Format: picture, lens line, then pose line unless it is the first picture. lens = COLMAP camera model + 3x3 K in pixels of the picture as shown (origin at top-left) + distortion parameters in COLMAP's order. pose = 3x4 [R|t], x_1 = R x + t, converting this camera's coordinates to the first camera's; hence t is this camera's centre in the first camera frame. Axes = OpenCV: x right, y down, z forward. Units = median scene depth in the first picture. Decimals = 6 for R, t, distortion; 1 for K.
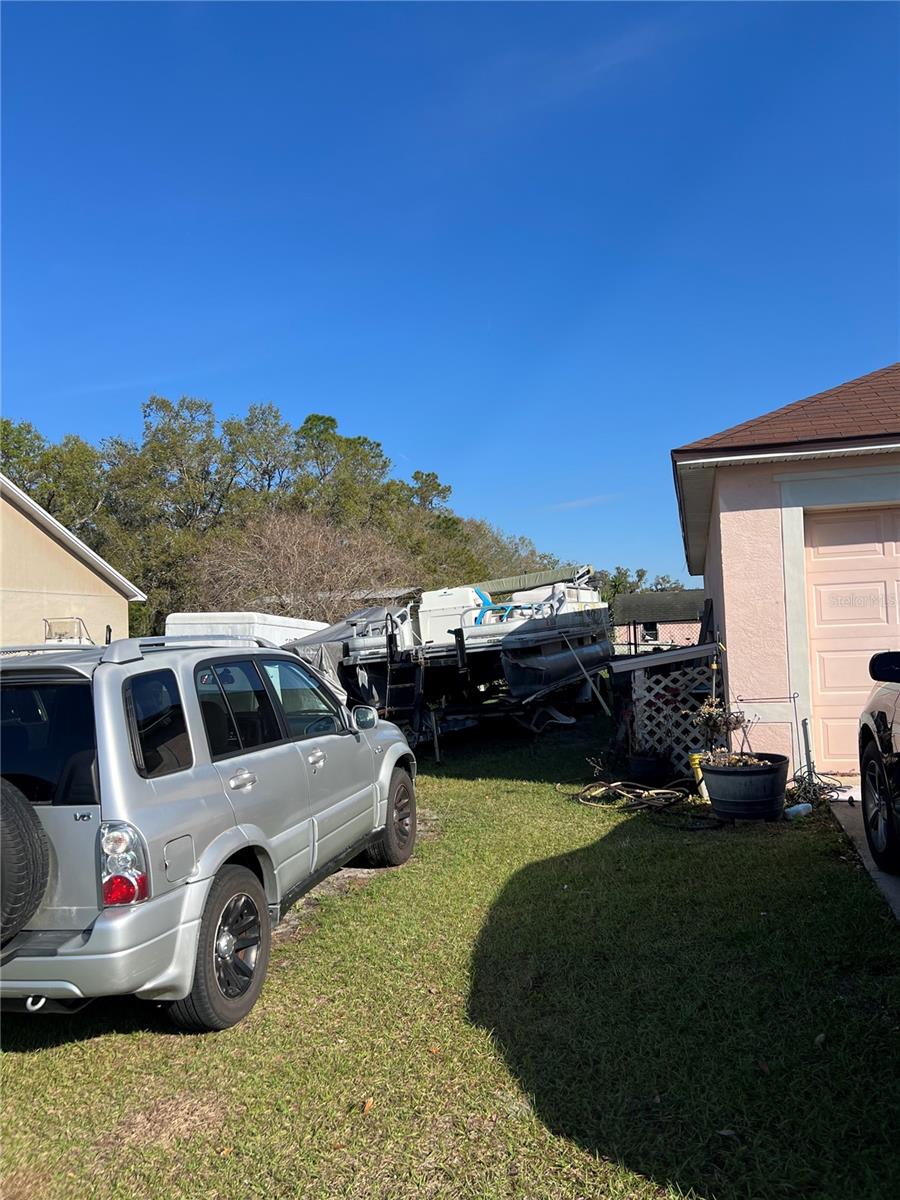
lens RADIAL K [[913.9, 0, 450.0], [0, 913.9, 600.0], [0, 0, 1]] dist [0.099902, 0.001399]
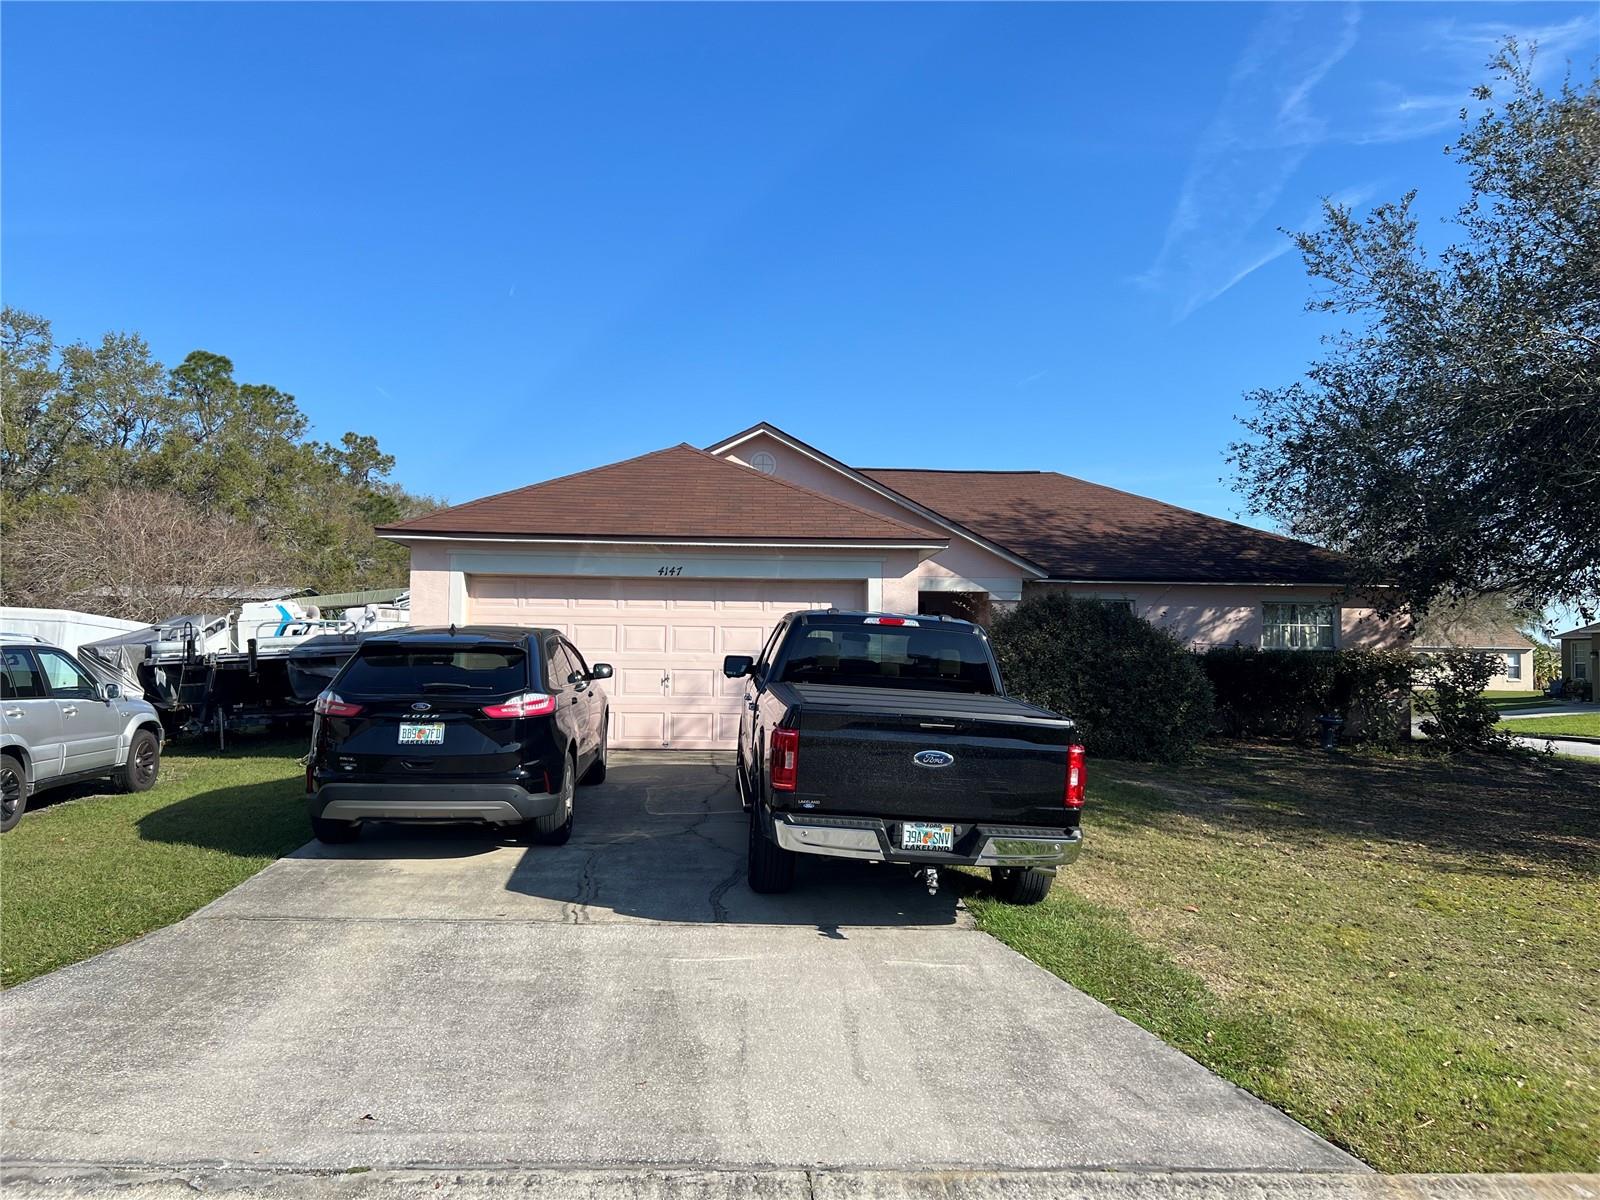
lens RADIAL K [[1196.4, 0, 800.0], [0, 1196.4, 600.0], [0, 0, 1]] dist [0.000130, 0.011241]
pose [[0.947967, 0.068727, 0.310861, 0.151366], [-0.065090, 0.997635, -0.022070, -0.023857], [-0.311643, 0.000687, 0.950199, -0.533328]]
